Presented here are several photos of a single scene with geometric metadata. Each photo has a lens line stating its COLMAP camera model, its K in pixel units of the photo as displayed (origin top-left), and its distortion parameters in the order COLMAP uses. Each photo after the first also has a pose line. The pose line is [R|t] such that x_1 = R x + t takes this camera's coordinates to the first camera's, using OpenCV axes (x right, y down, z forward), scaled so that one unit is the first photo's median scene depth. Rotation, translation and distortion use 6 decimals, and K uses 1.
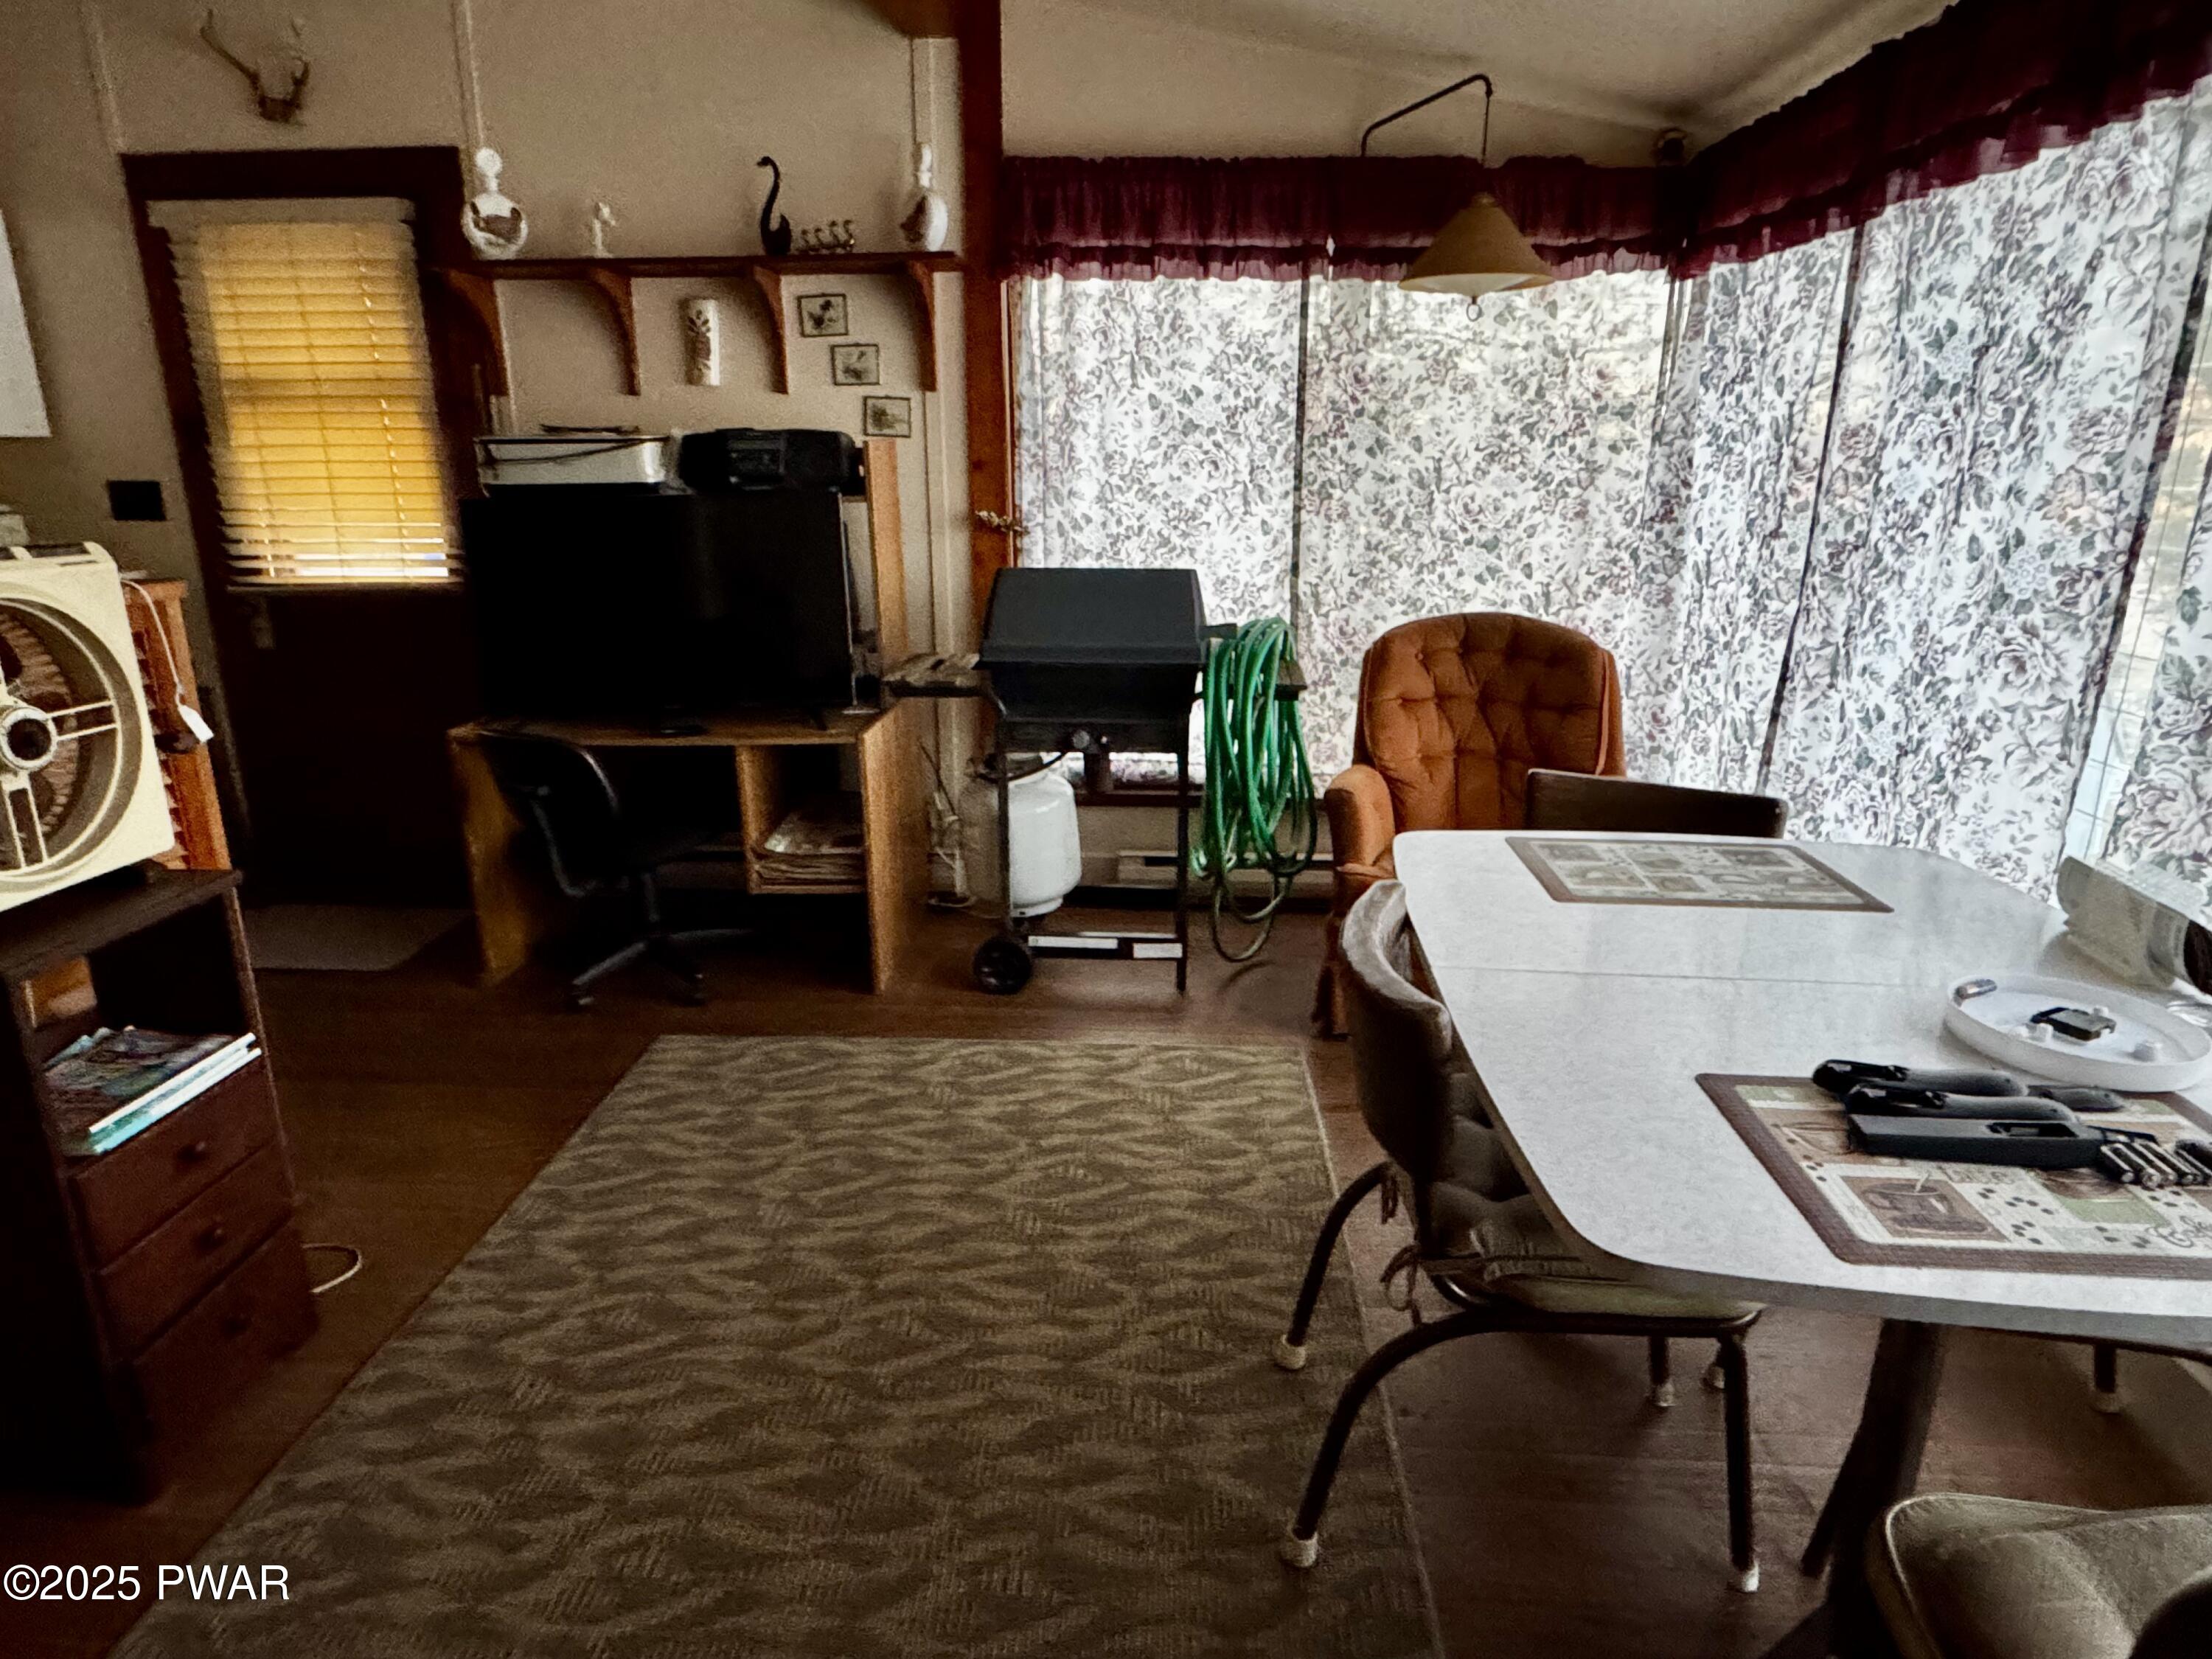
lens RADIAL K [[1232.3, 0, 1106.8], [0, 1232.3, 827.2], [0, 0, 1]] dist [-0.002101, 0.000029]
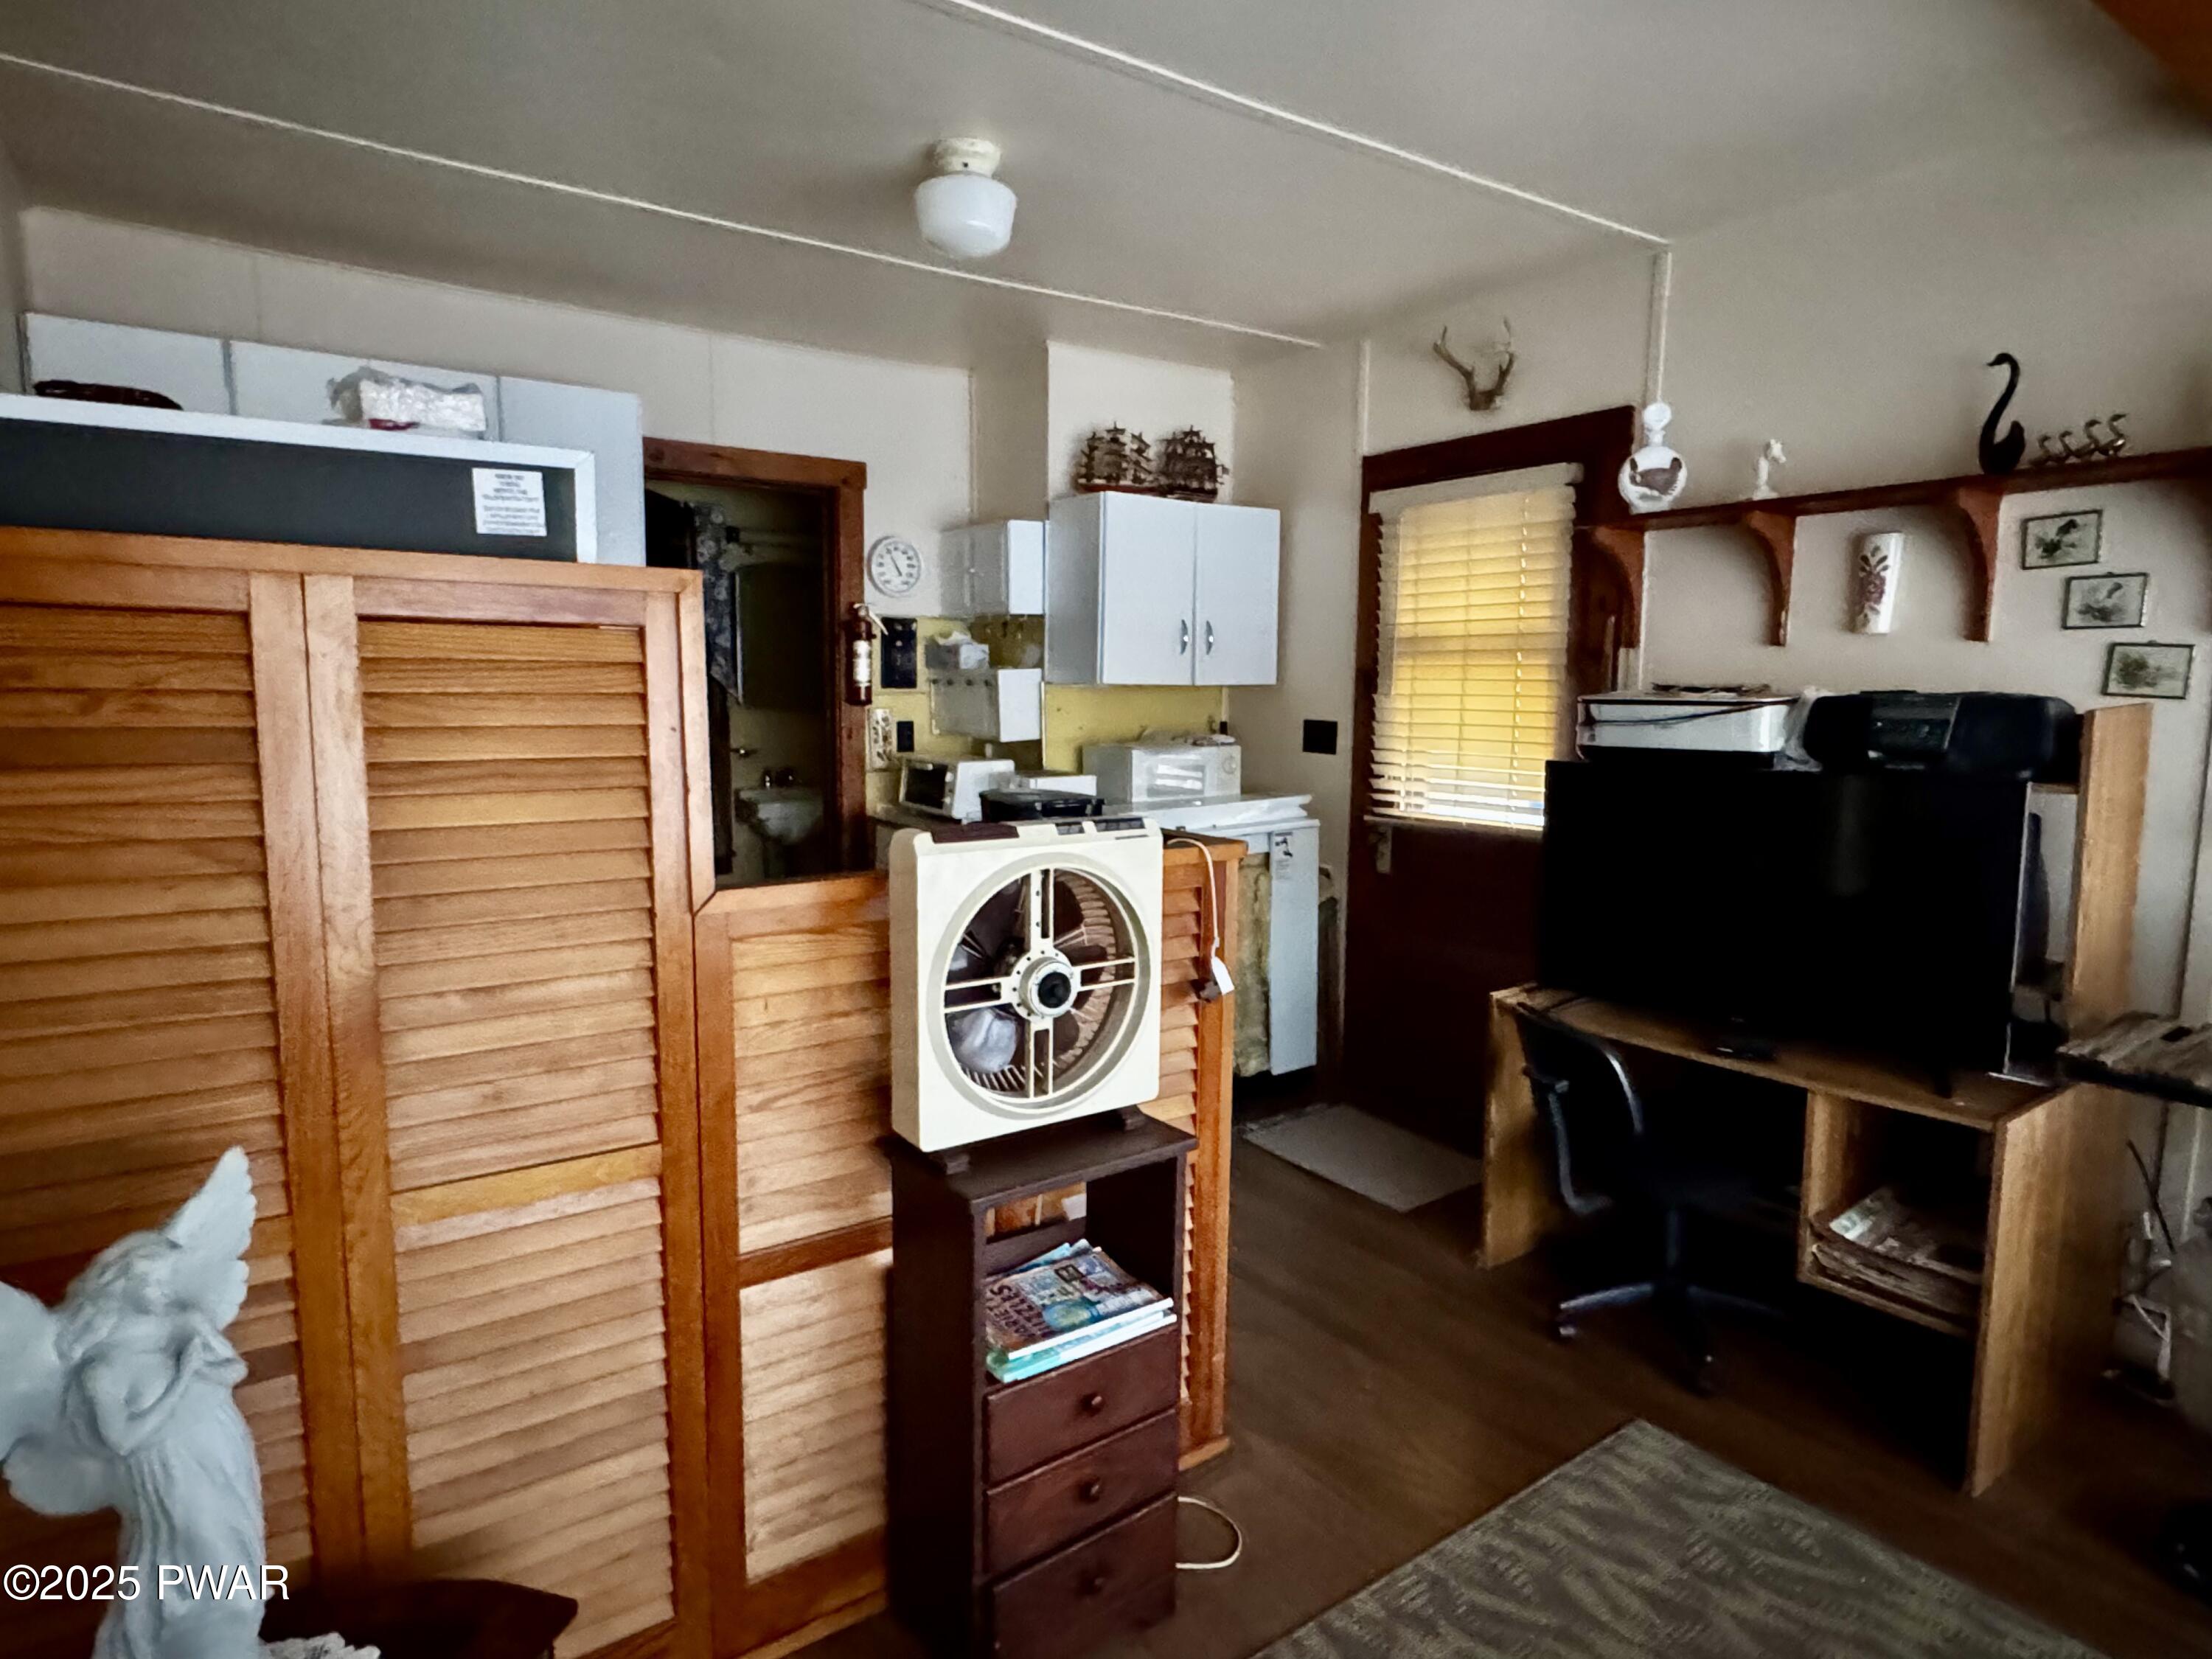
lens RADIAL K [[1232.3, 0, 1105.4], [0, 1232.3, 834.4], [0, 0, 1]] dist [-0.002101, 0.000029]
pose [[0.623119, 0.104303, -0.775141, 0.005583], [-0.225298, 0.972997, -0.050185, -0.079085], [0.748975, 0.205909, 0.629792, 0.142921]]
